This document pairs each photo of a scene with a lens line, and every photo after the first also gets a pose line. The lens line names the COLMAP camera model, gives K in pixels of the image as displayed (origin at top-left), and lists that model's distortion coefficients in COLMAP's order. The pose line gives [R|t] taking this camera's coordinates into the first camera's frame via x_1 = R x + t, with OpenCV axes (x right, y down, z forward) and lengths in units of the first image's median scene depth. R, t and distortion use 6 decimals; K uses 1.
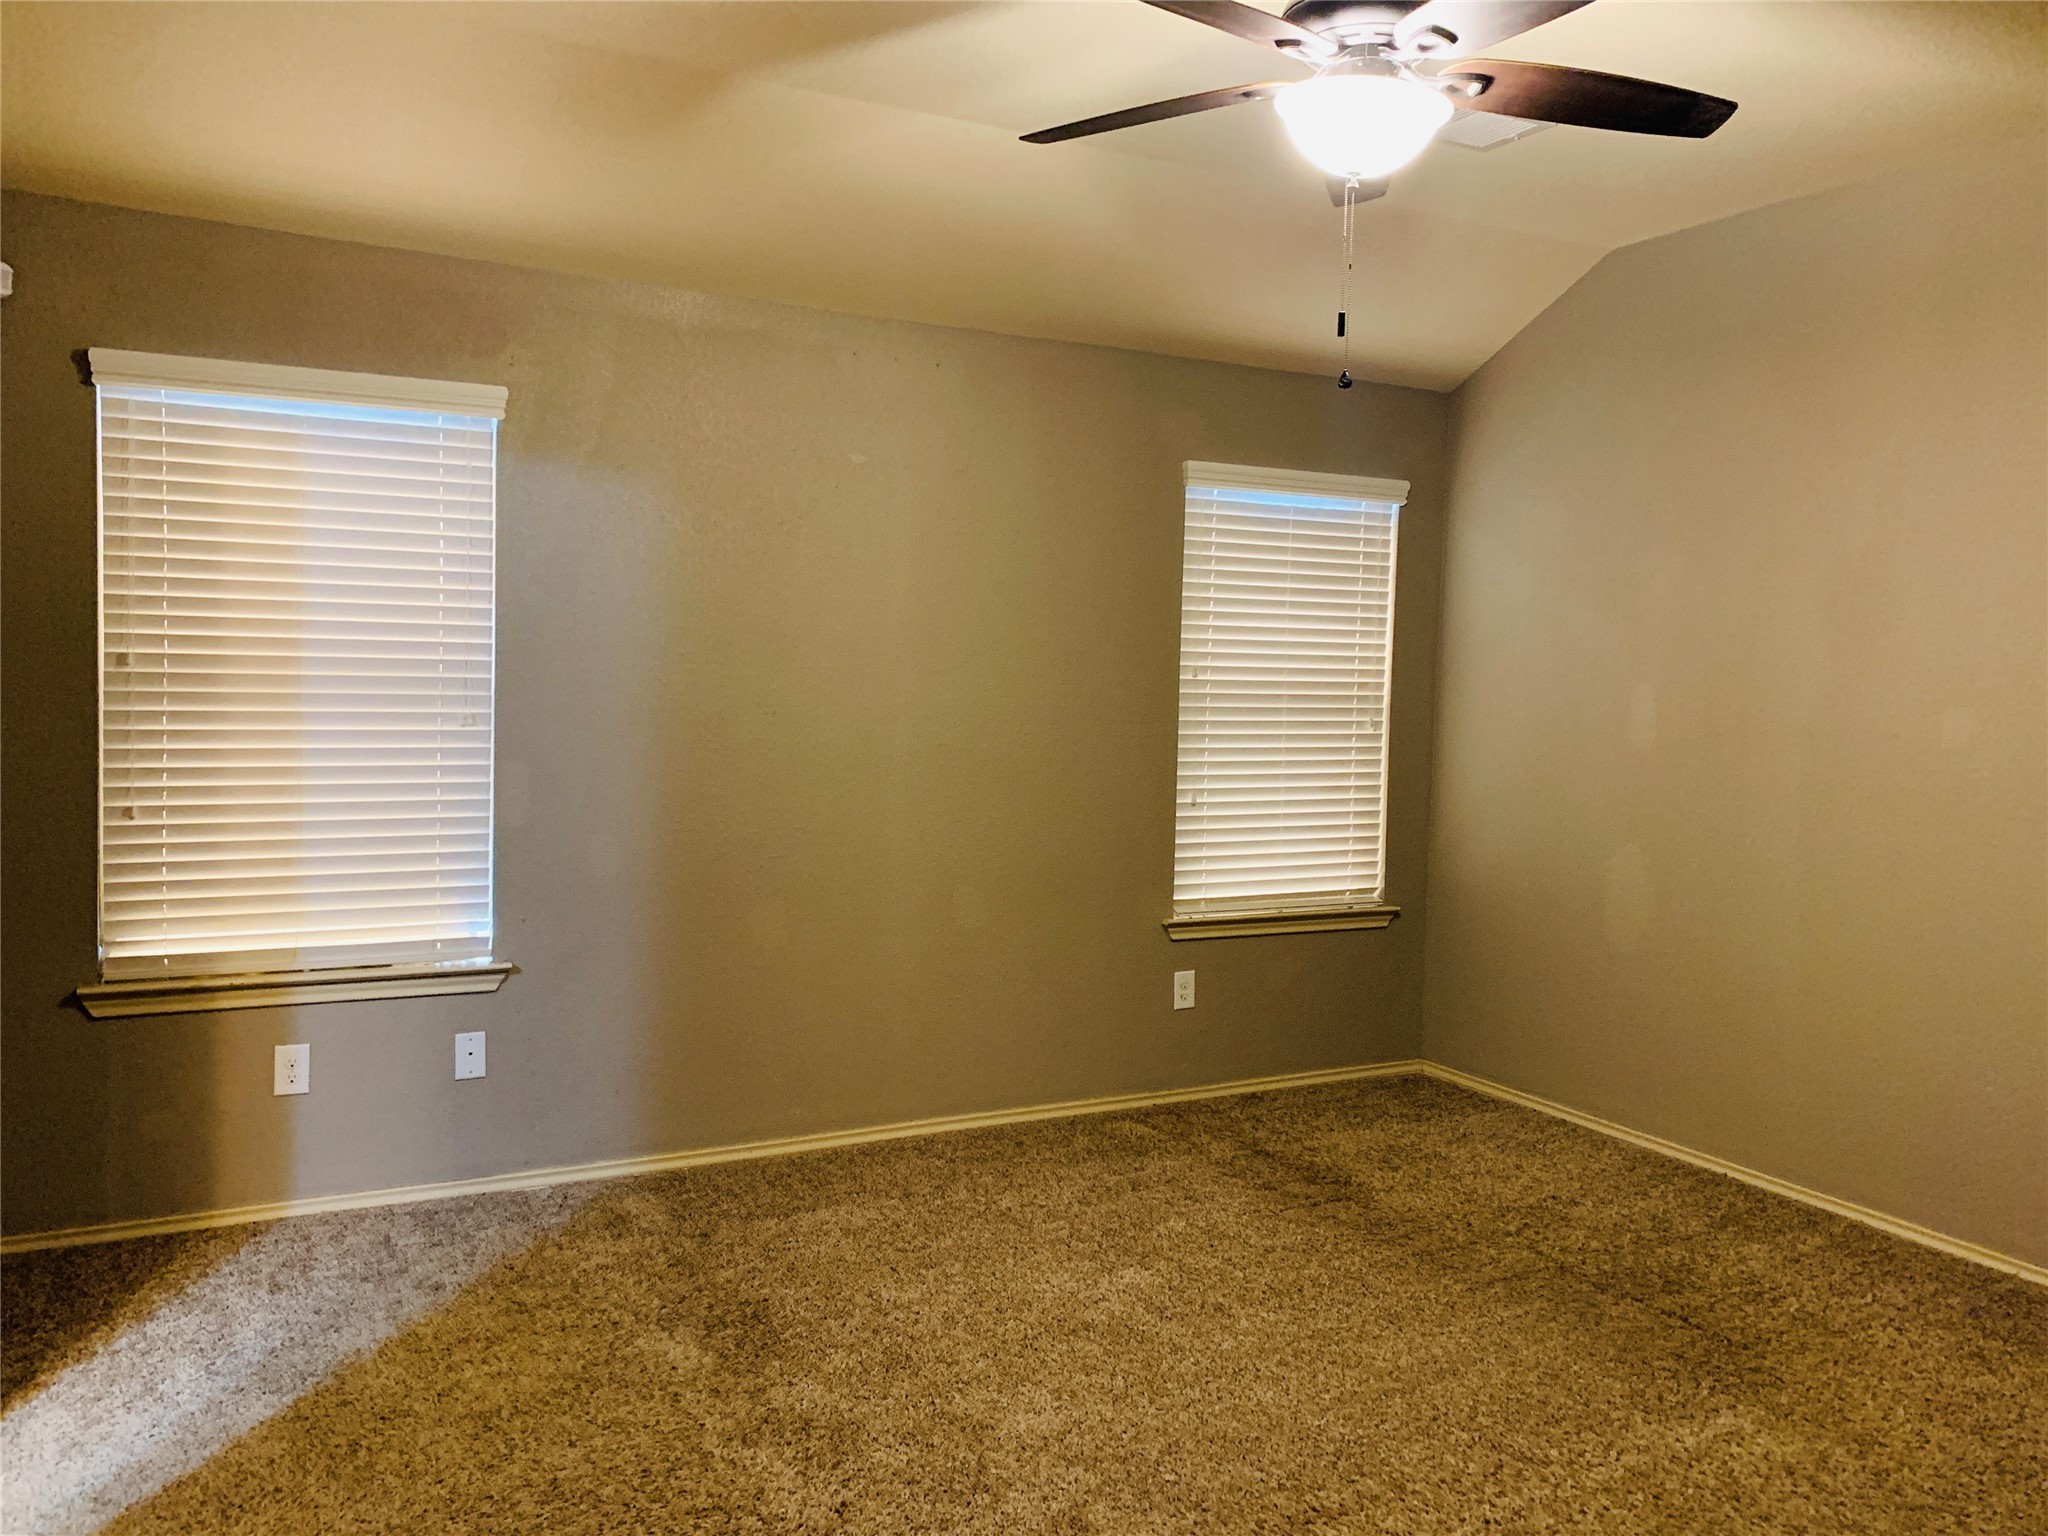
lens RADIAL K [[1576.2, 0, 1022.3], [0, 1576.2, 746.1], [0, 0, 1]] dist [0.038640, -0.033215]
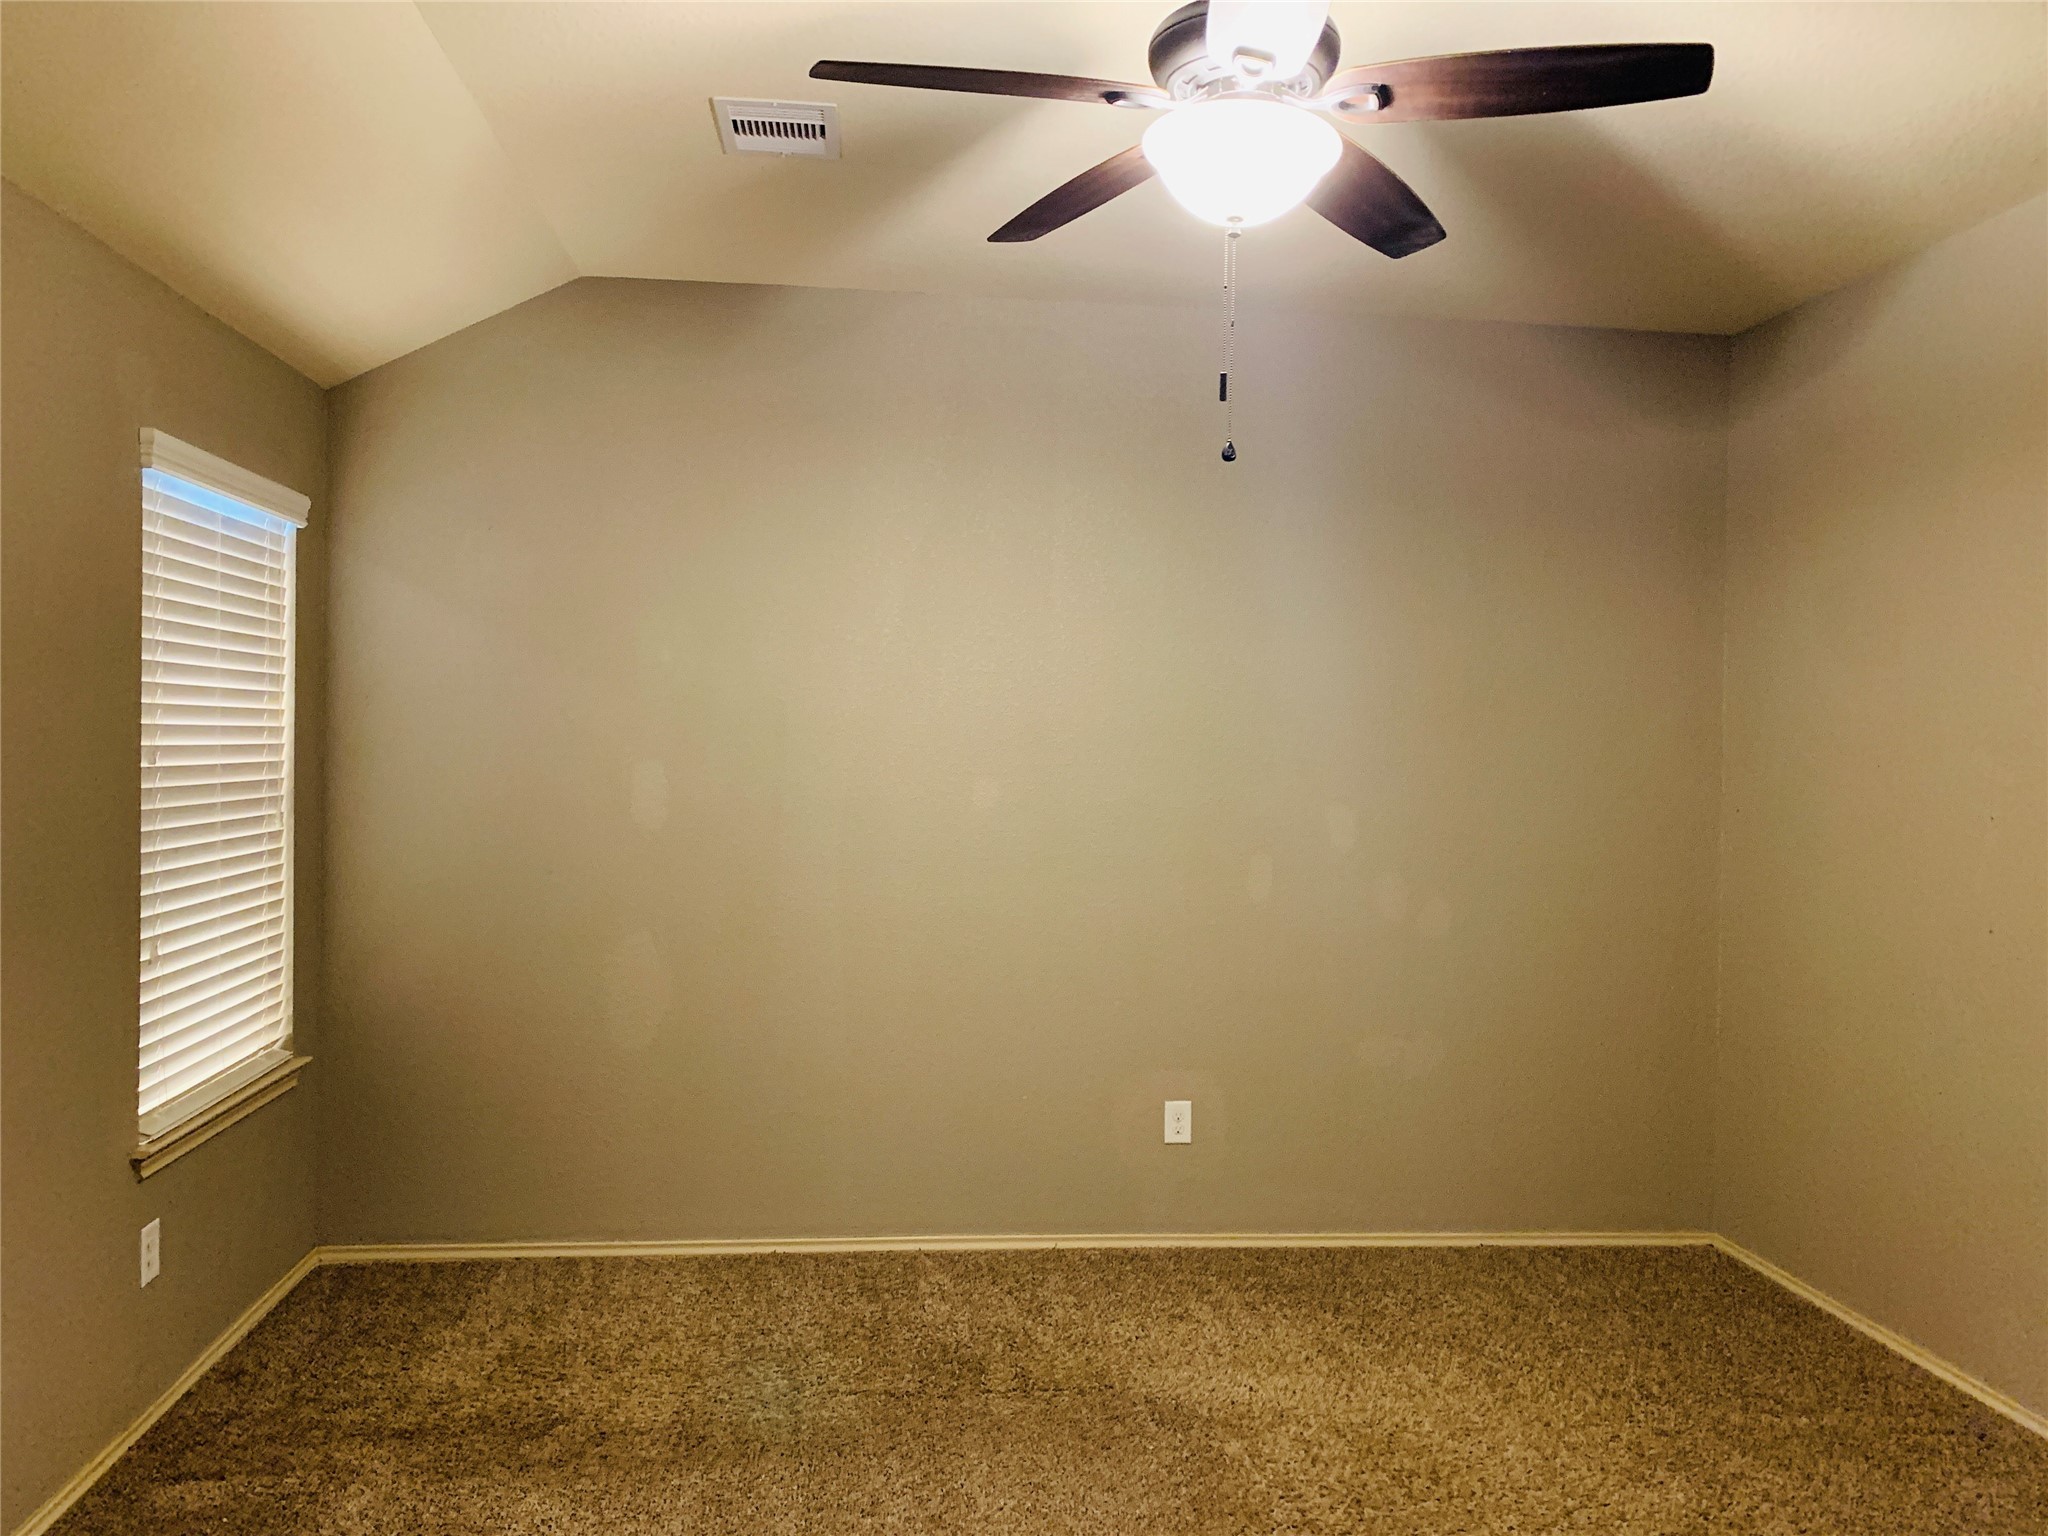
lens RADIAL K [[1576.2, 0, 1019.6], [0, 1576.2, 763.3], [0, 0, 1]] dist [0.038640, -0.033215]
pose [[0.378683, -0.033818, 0.924908, -0.386224], [0.039498, 0.999012, 0.020356, -0.047000], [-0.924683, 0.028824, 0.379645, 0.455370]]
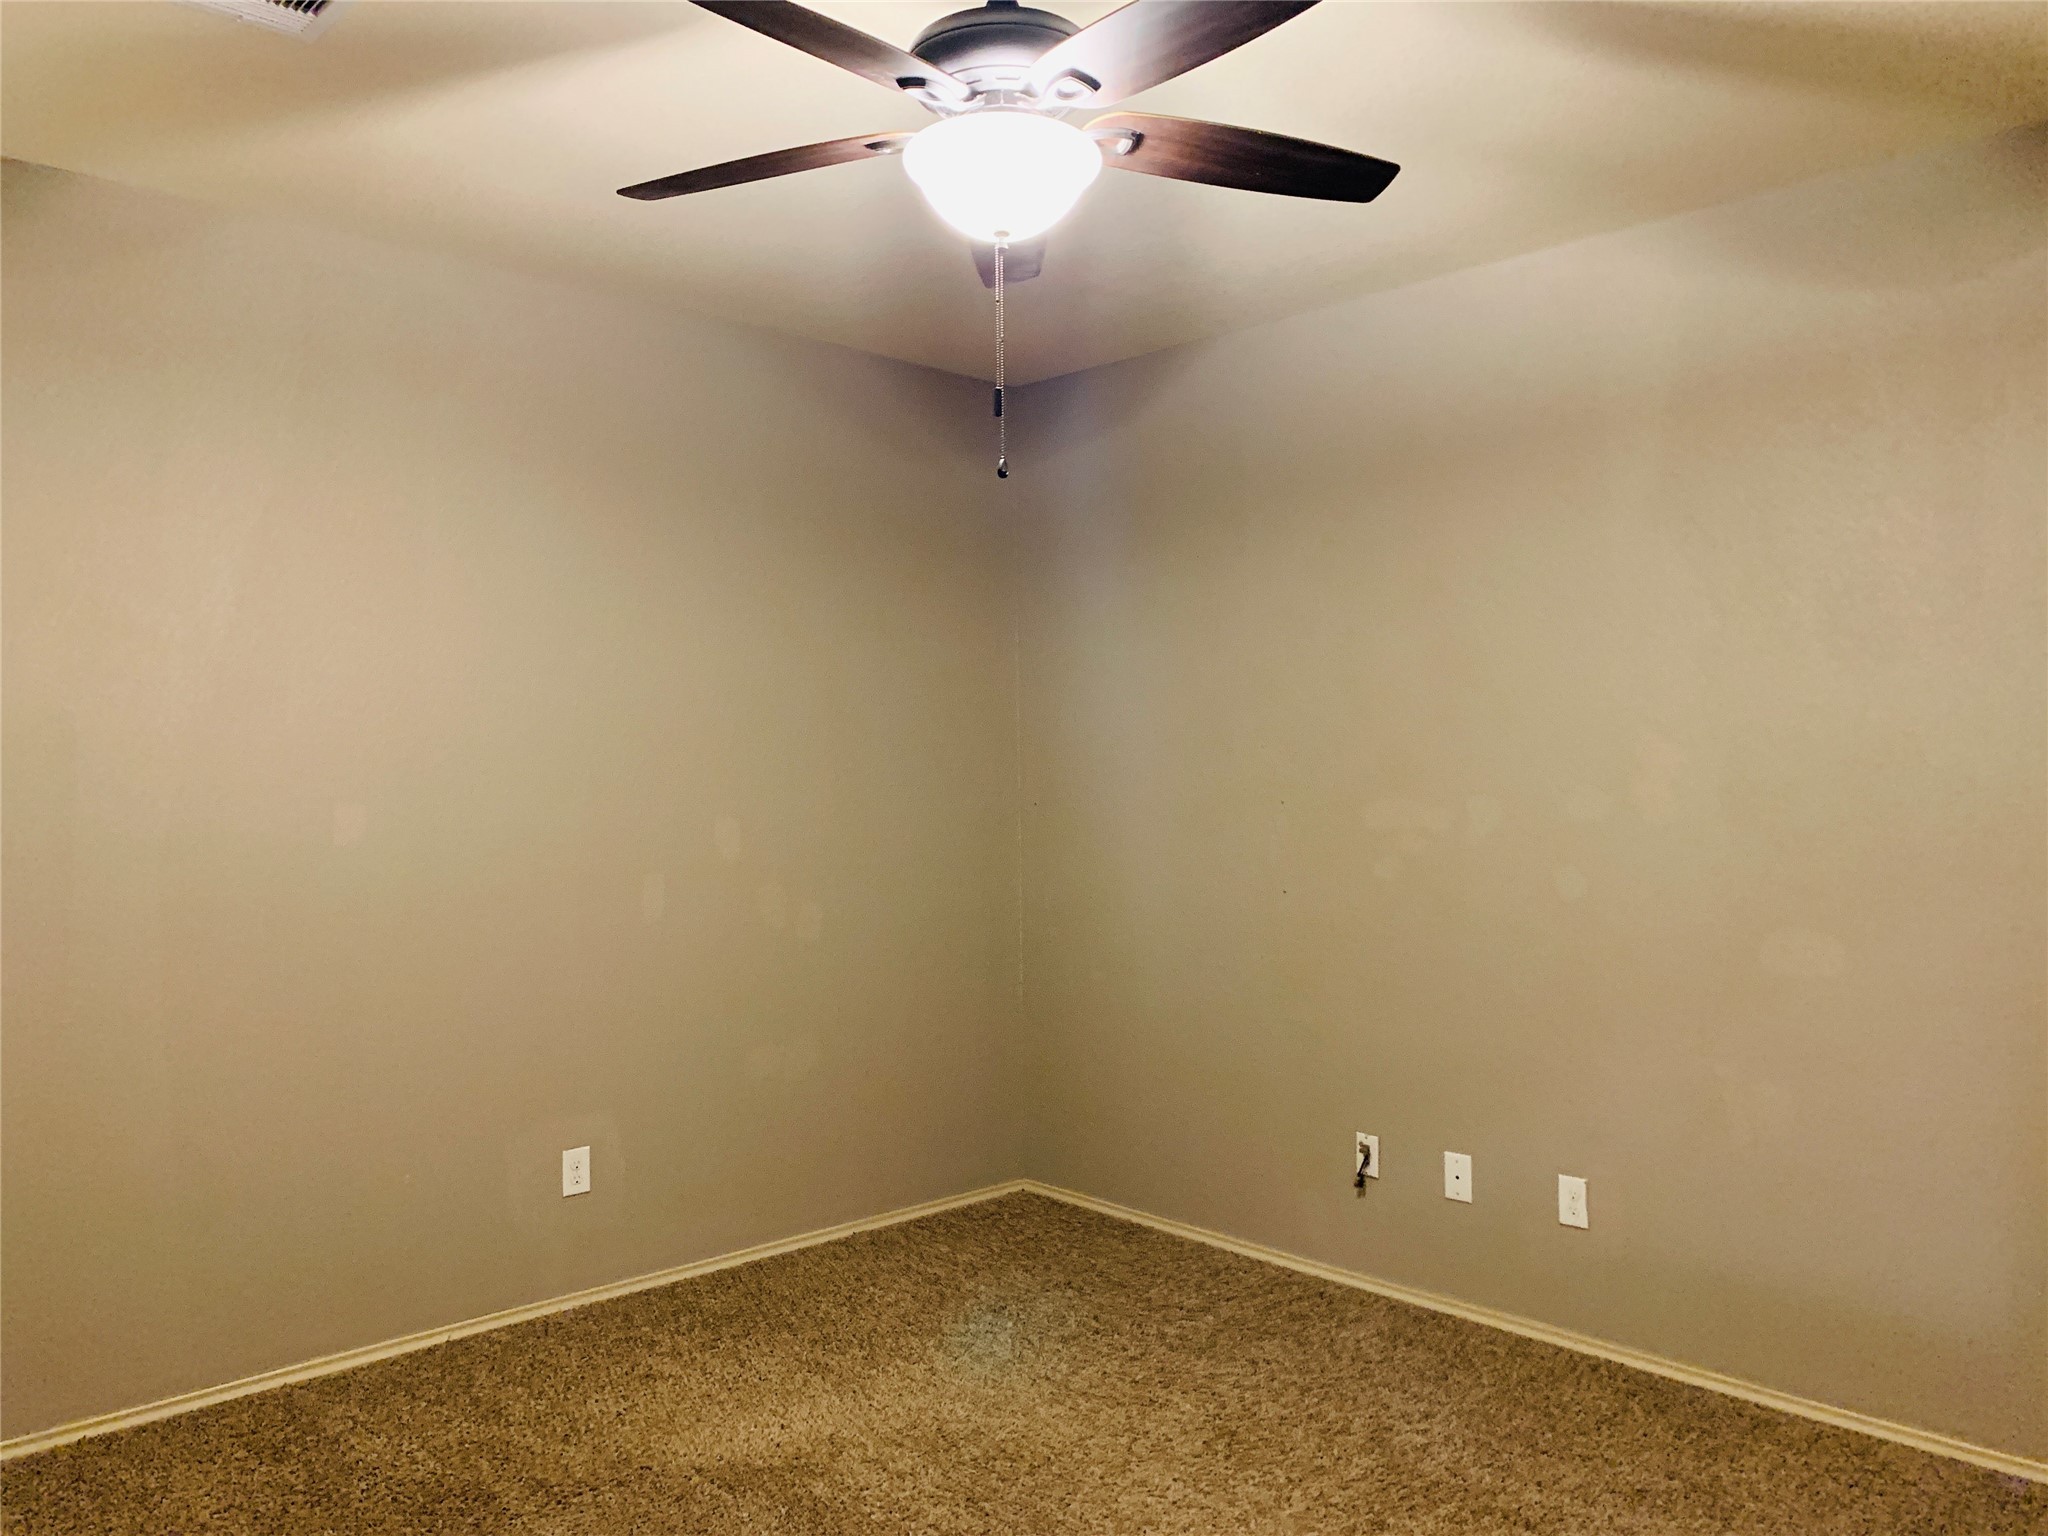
lens RADIAL K [[1576.2, 0, 1015.6], [0, 1576.2, 763.6], [0, 0, 1]] dist [0.038640, -0.033215]
pose [[-0.258534, -0.037656, 0.965268, -0.376452], [0.046164, 0.997617, 0.051283, -0.066705], [-0.964898, 0.057819, -0.256180, 0.718004]]
